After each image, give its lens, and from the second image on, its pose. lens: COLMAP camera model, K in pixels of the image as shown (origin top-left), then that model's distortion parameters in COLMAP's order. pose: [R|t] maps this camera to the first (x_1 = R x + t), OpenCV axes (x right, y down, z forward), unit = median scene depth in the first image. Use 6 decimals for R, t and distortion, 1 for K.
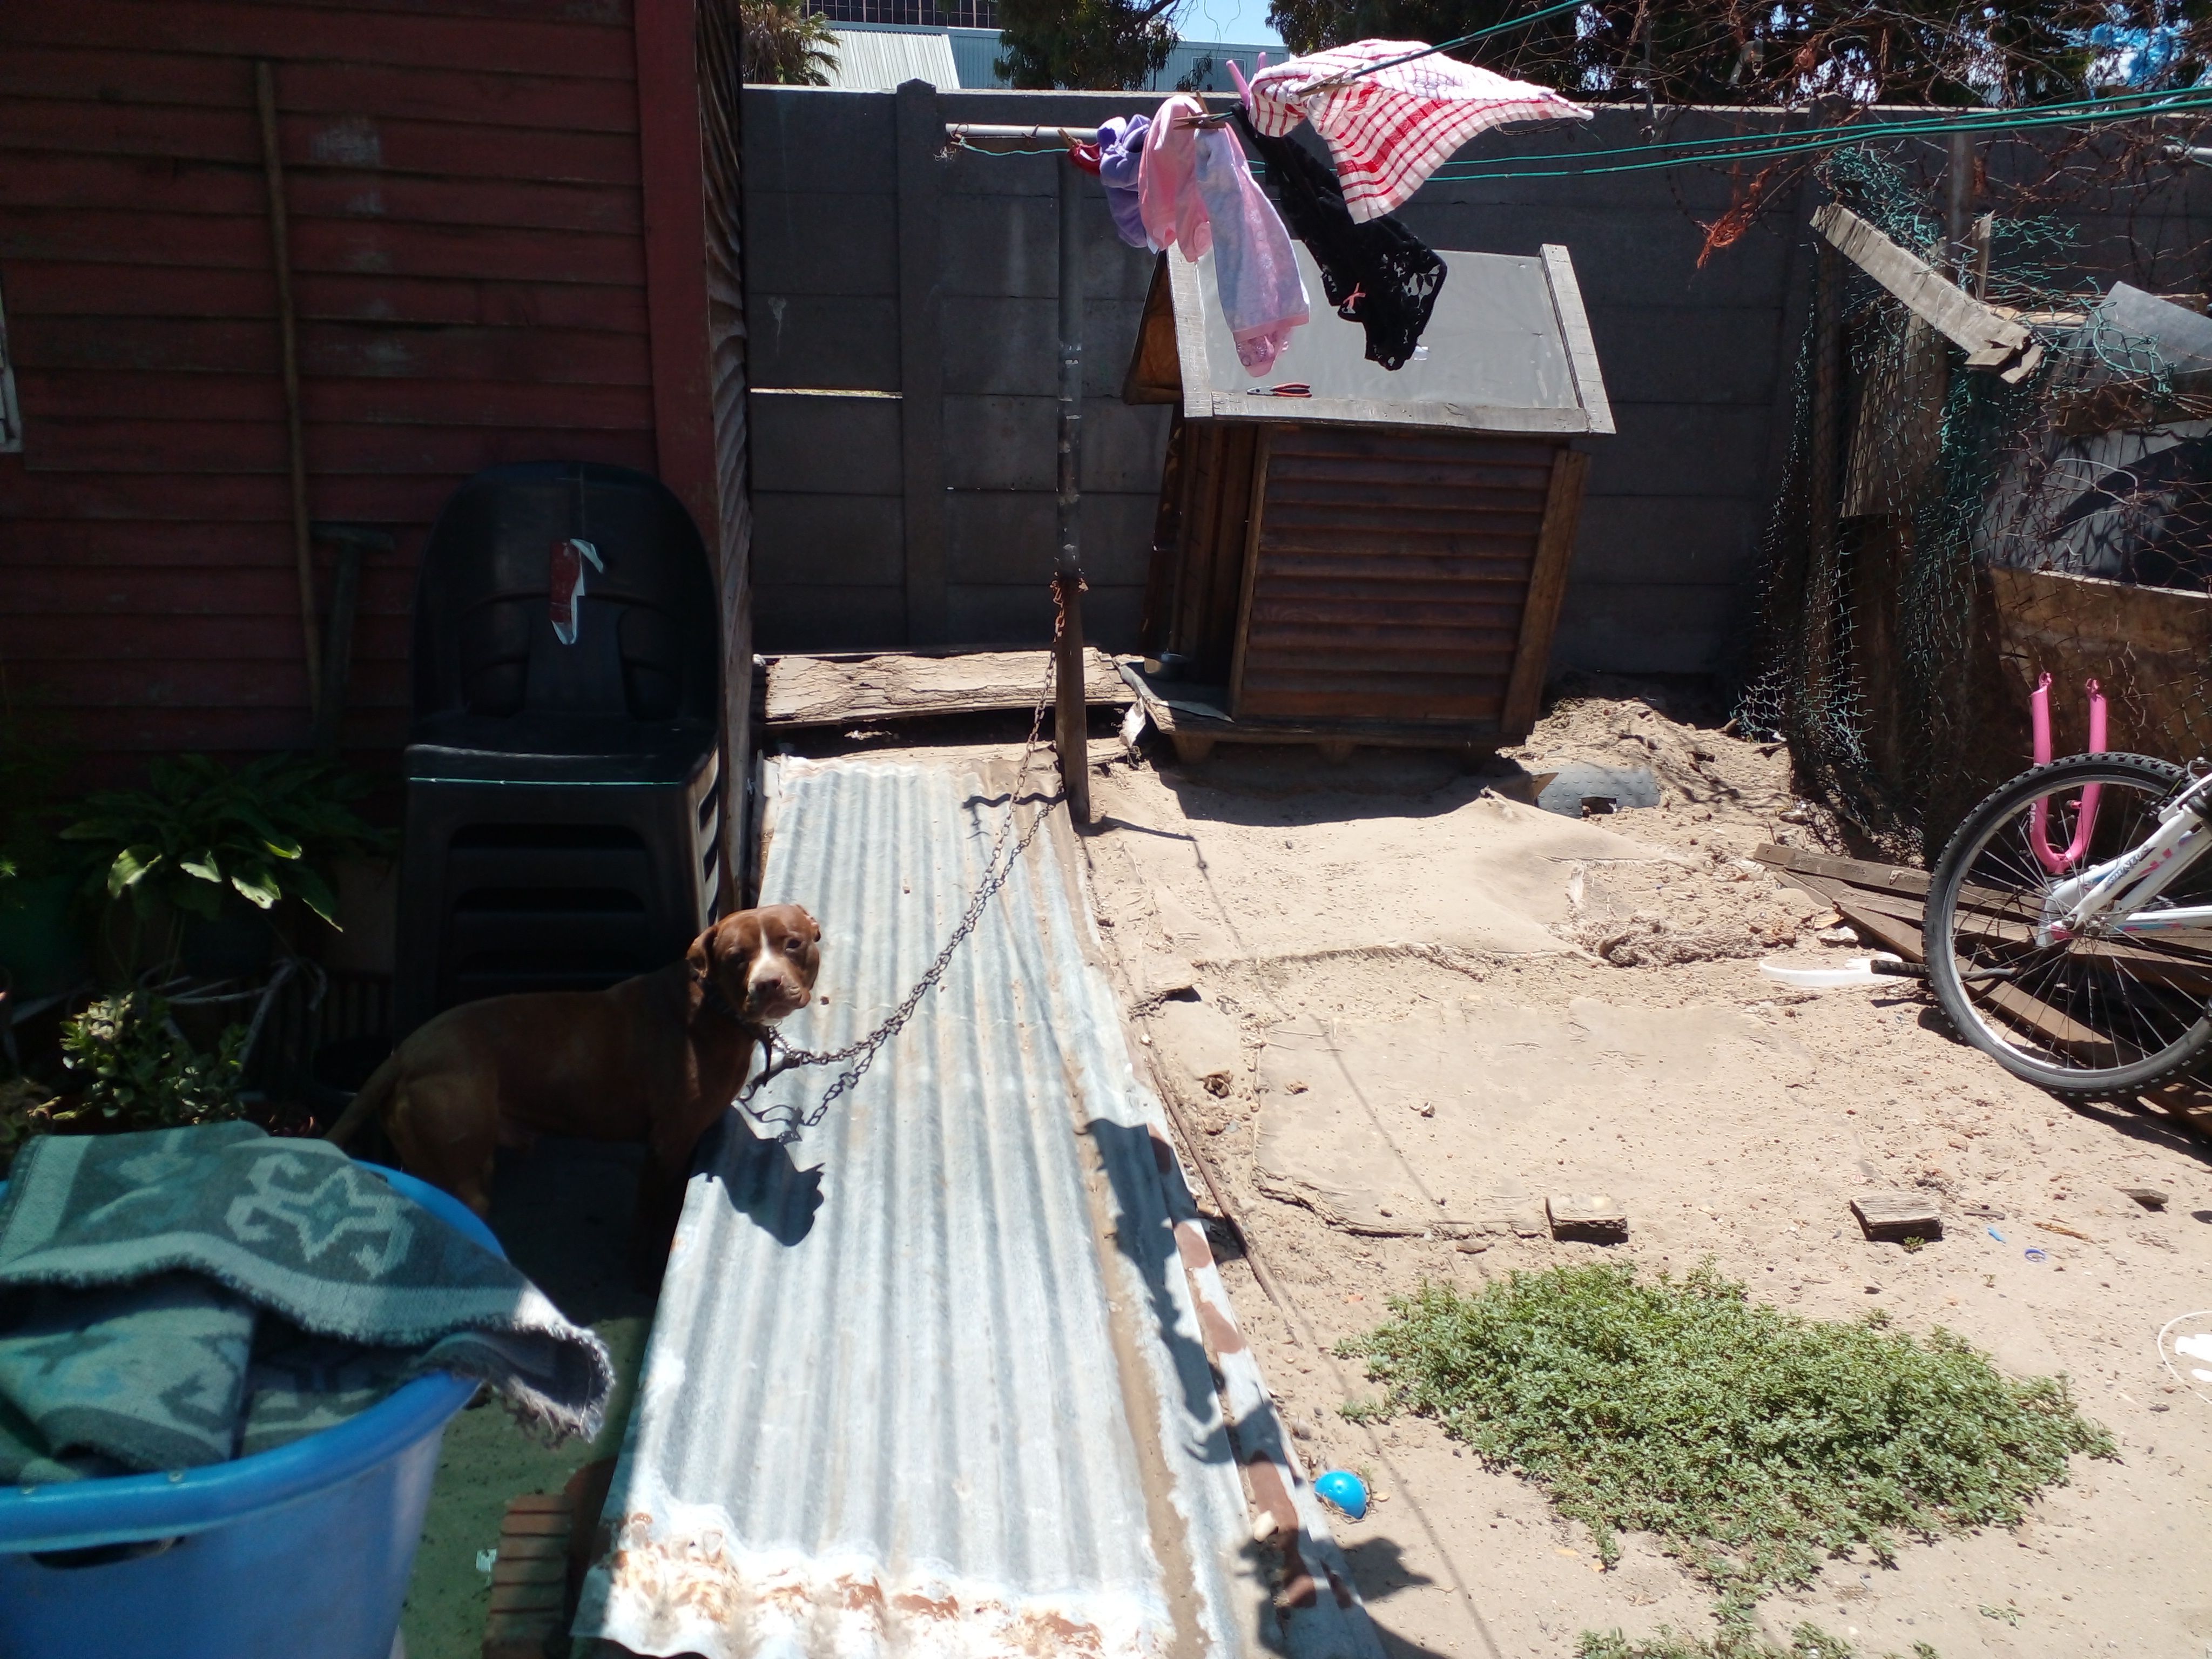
lens RADIAL K [[1744.7, 0, 1106.0], [0, 1744.7, 829.5], [0, 0, 1]] dist [0.053016, -0.082569]
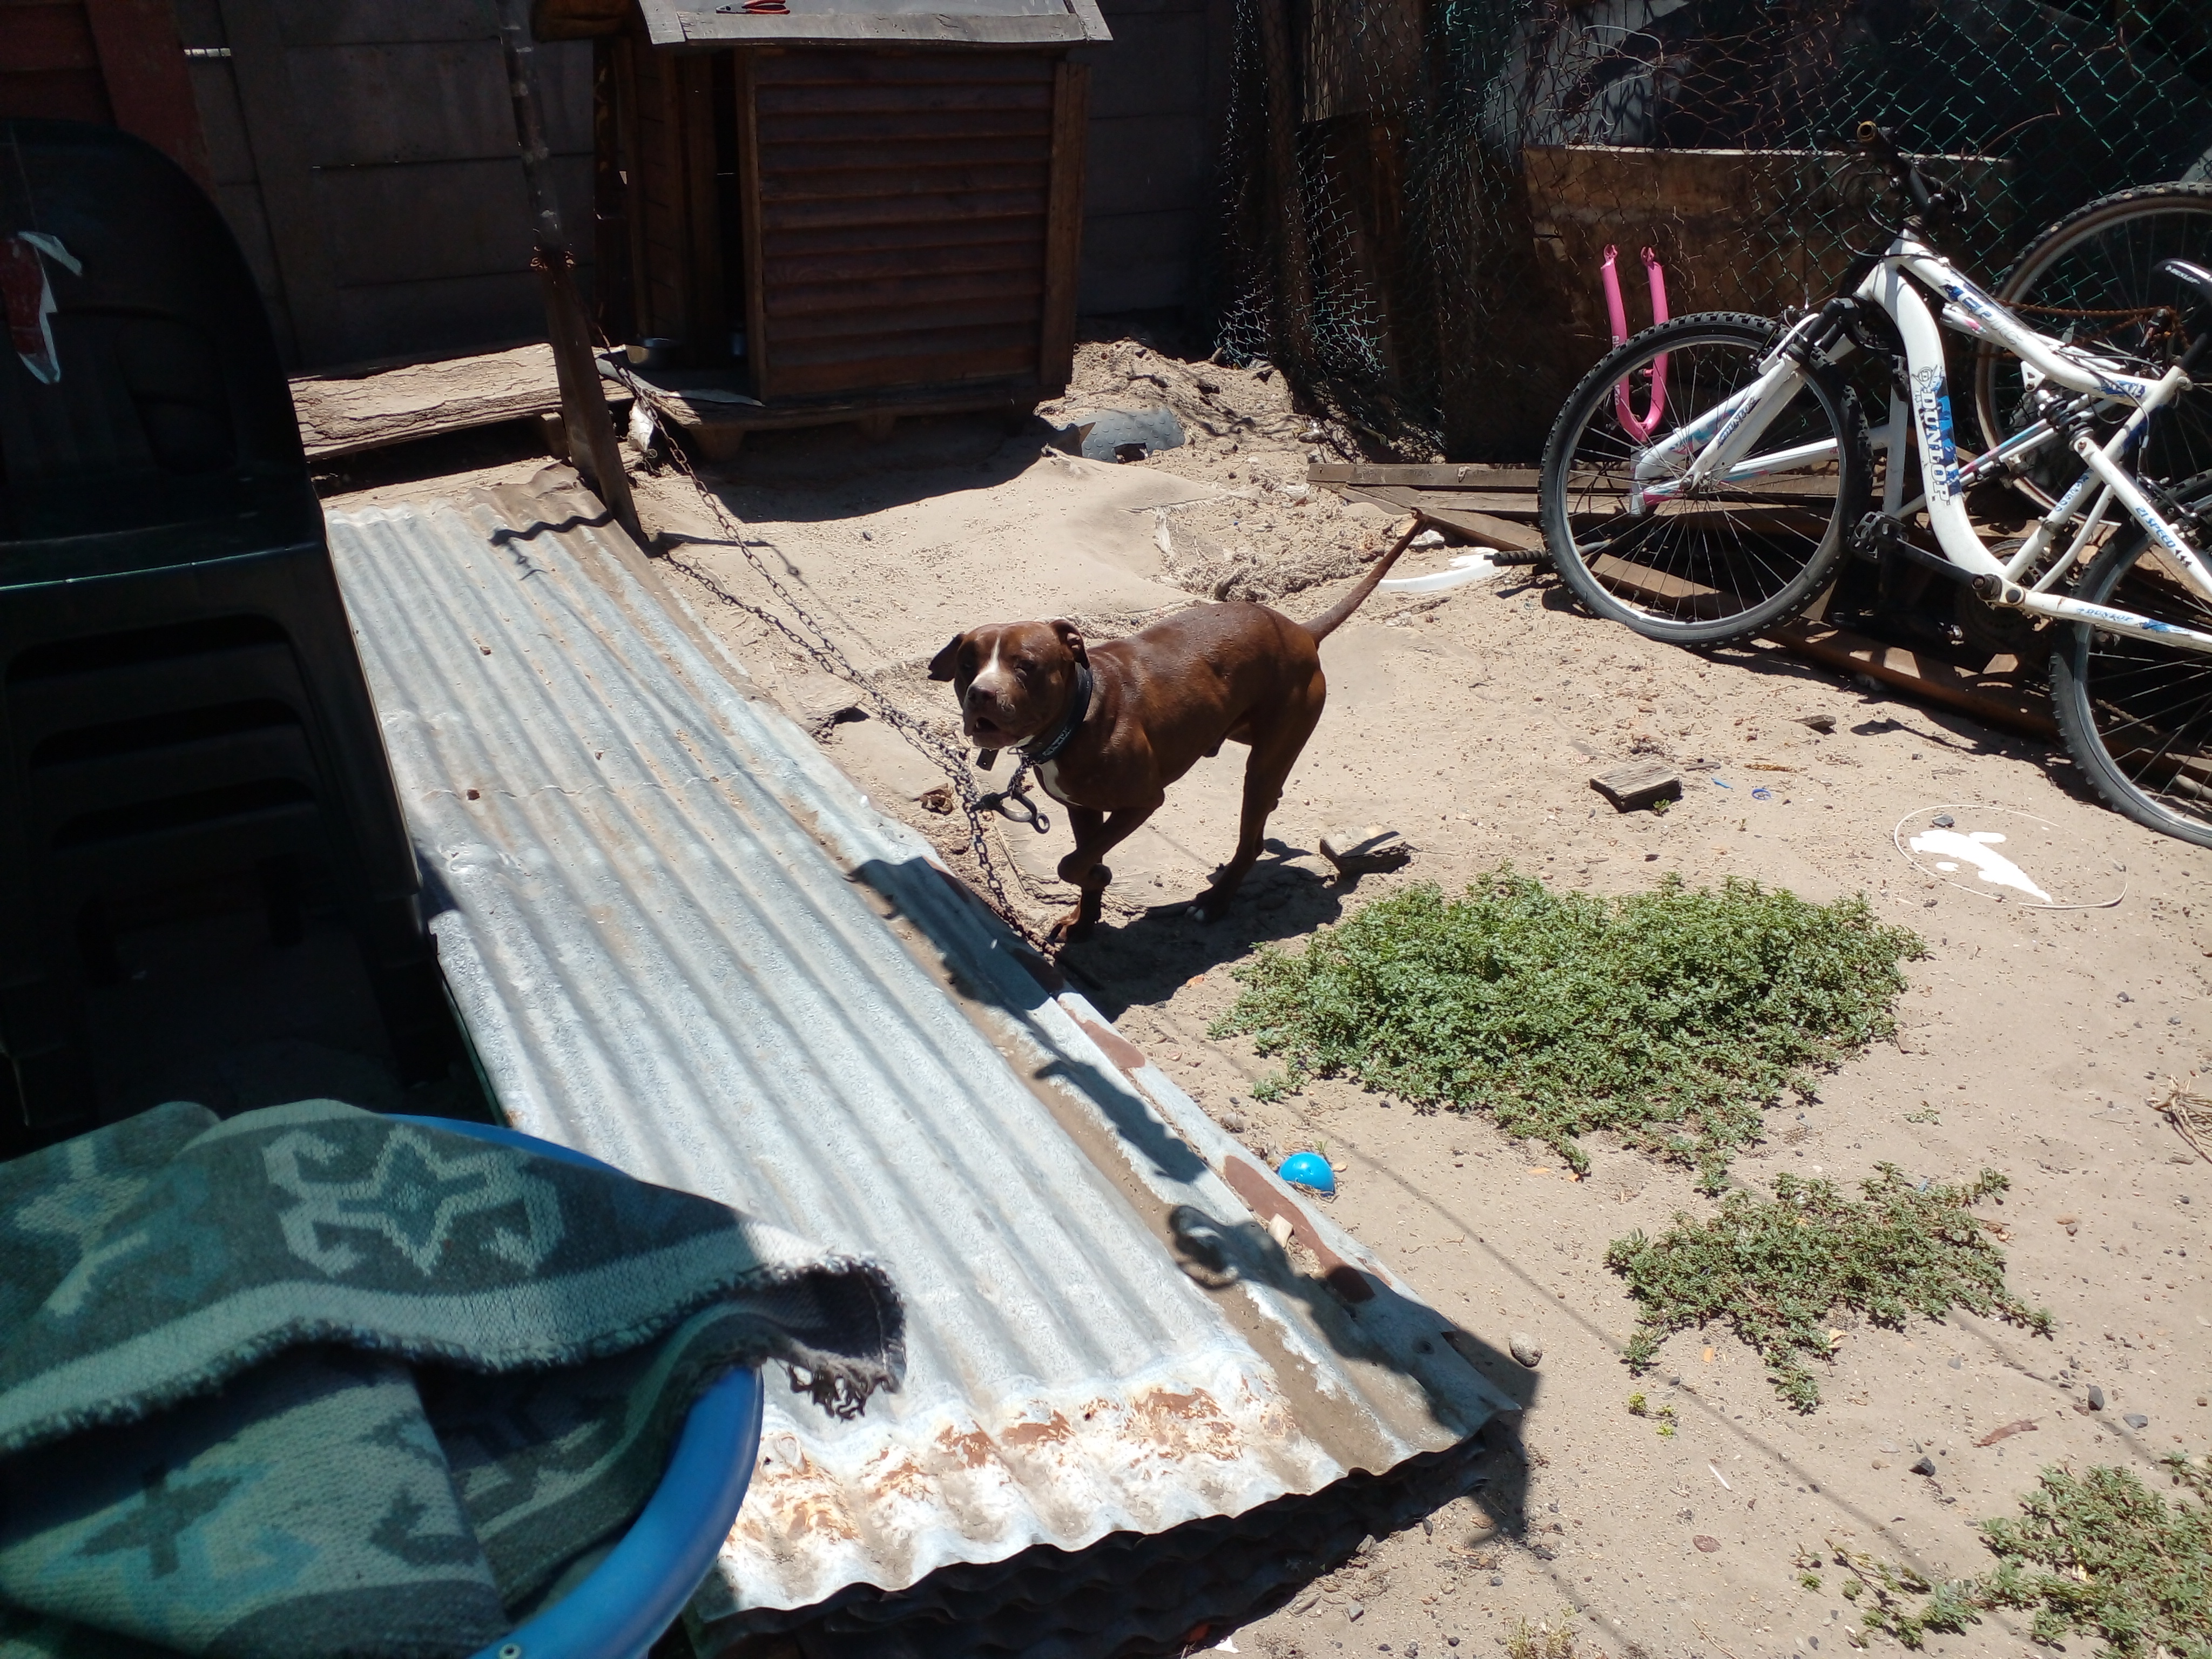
lens RADIAL K [[1744.7, 0, 1106.0], [0, 1744.7, 829.5], [0, 0, 1]] dist [0.053016, -0.082569]
pose [[0.922331, -0.205120, 0.327461, -0.144206], [0.146401, 0.969792, 0.195115, -0.002088], [-0.357591, -0.132020, 0.924500, 0.117975]]
